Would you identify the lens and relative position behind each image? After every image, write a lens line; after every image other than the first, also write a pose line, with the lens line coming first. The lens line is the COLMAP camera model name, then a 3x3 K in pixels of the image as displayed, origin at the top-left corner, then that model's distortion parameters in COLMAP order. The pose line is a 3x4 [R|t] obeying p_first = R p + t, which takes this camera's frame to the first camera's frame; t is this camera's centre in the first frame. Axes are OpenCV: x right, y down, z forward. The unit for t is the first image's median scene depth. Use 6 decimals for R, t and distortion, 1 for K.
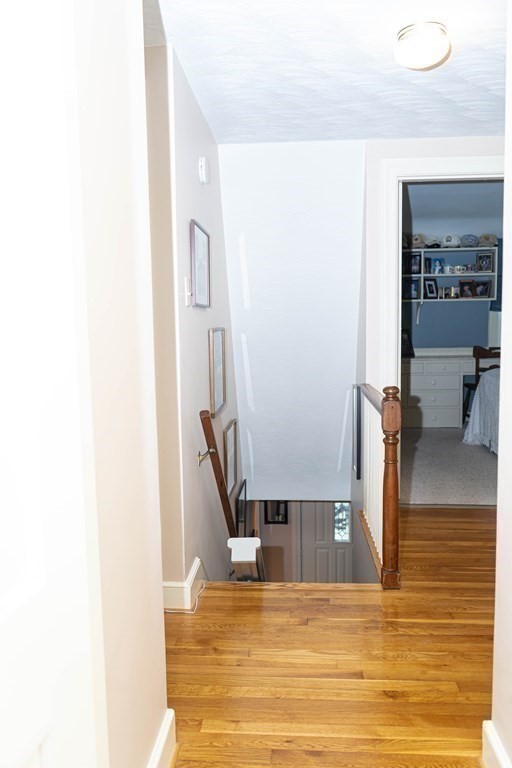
lens RADIAL K [[634.0, 0, 256.1], [0, 634.0, 384.6], [0, 0, 1]] dist [0.010852, 0.010295]
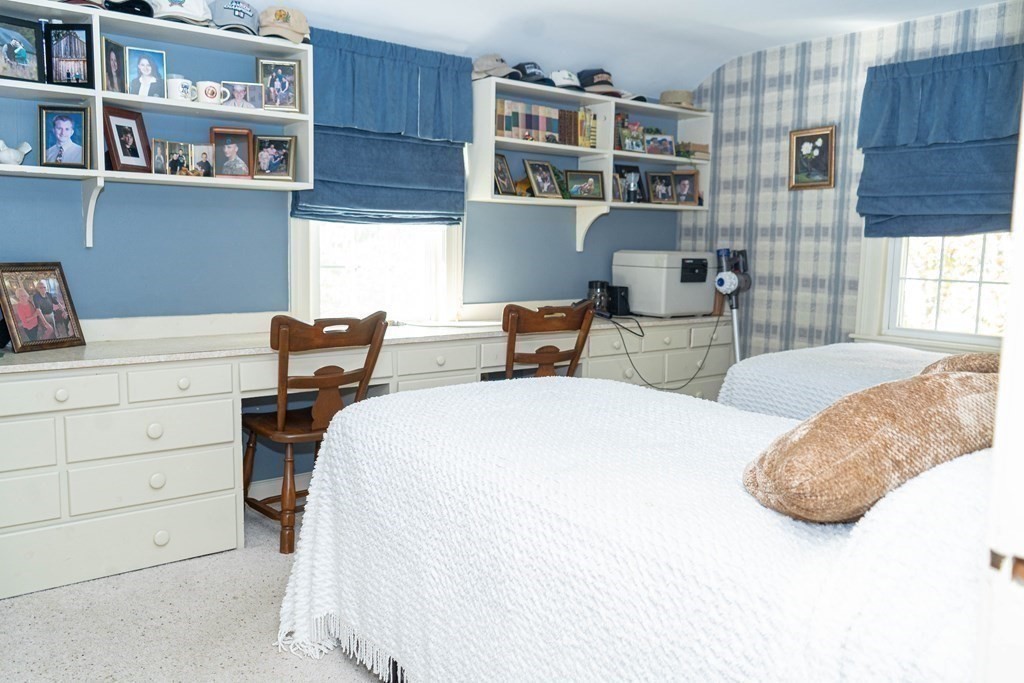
lens RADIAL K [[845.4, 0, 513.7], [0, 845.4, 346.4], [0, 0, 1]] dist [0.010852, 0.010295]
pose [[0.744060, -0.049068, 0.666308, 0.125071], [0.039332, 0.998787, 0.029631, -0.048796], [-0.666954, 0.004160, 0.745087, 0.537684]]
